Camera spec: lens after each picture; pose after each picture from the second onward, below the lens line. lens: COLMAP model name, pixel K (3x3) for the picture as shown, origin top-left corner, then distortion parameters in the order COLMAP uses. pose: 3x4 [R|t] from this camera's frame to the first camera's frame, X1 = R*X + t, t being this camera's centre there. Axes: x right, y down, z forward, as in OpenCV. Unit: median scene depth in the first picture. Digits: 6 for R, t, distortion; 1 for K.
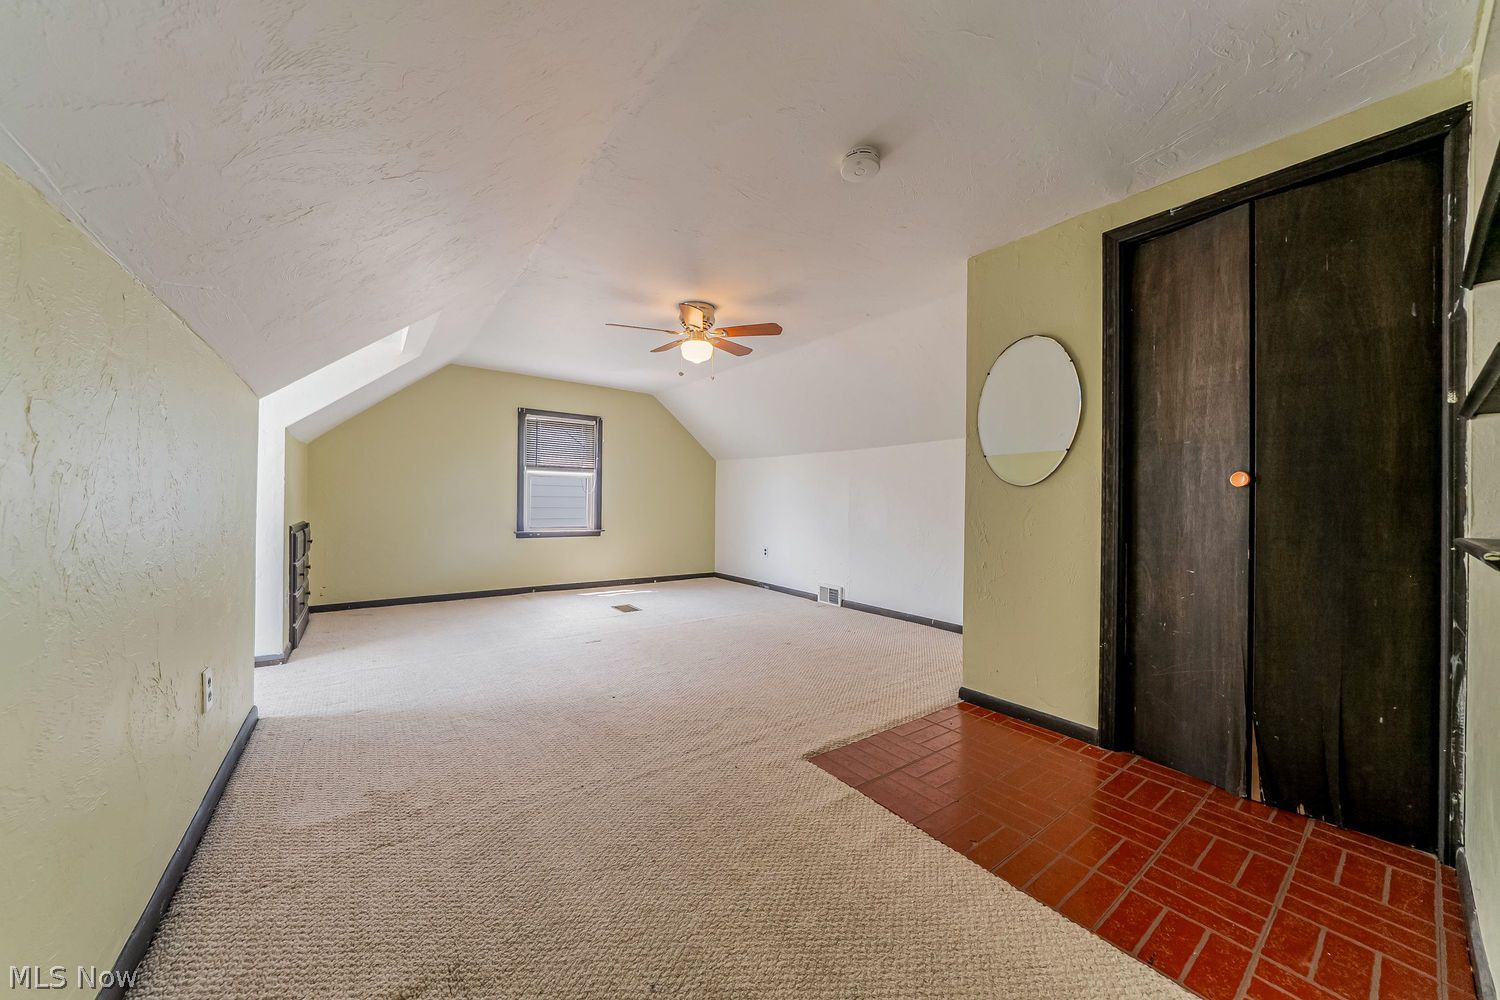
lens RADIAL K [[520.0, 0, 746.7], [0, 520.0, 502.7], [0, 0, 1]] dist [0.000305, 0.000038]
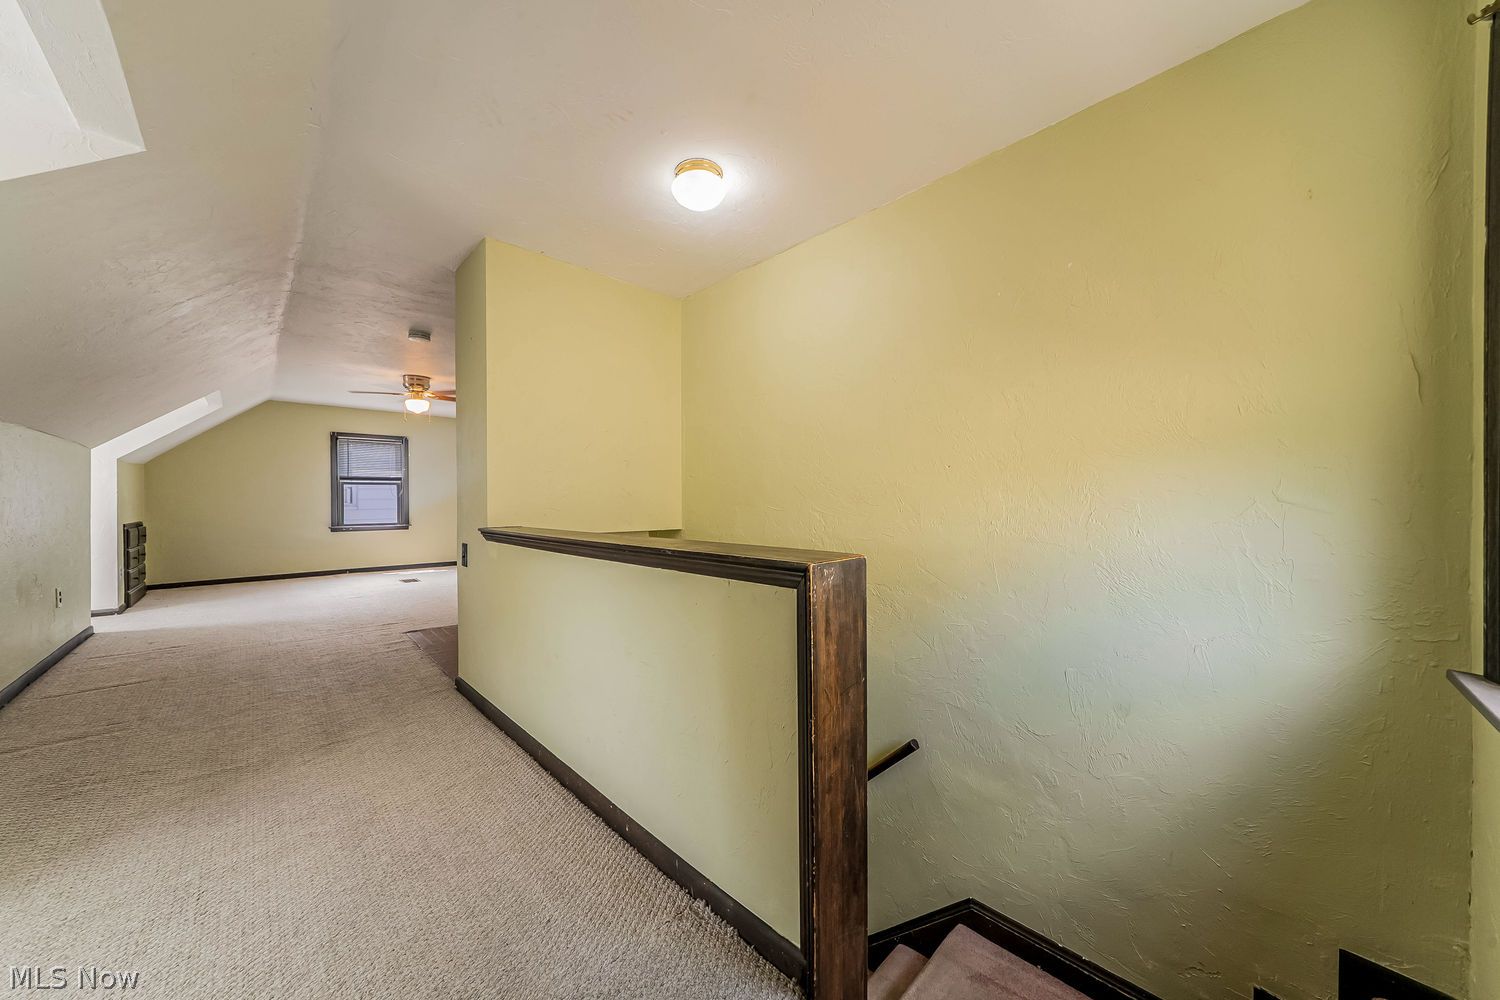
lens RADIAL K [[516.5, 0, 746.6], [0, 516.5, 499.9], [0, 0, 1]] dist [-0.005787, 0.000143]
pose [[0.992092, -0.017987, 0.124215, 0.649072], [0.017632, 0.999837, 0.003954, 0.001139], [-0.124266, -0.001732, 0.992247, -0.616054]]
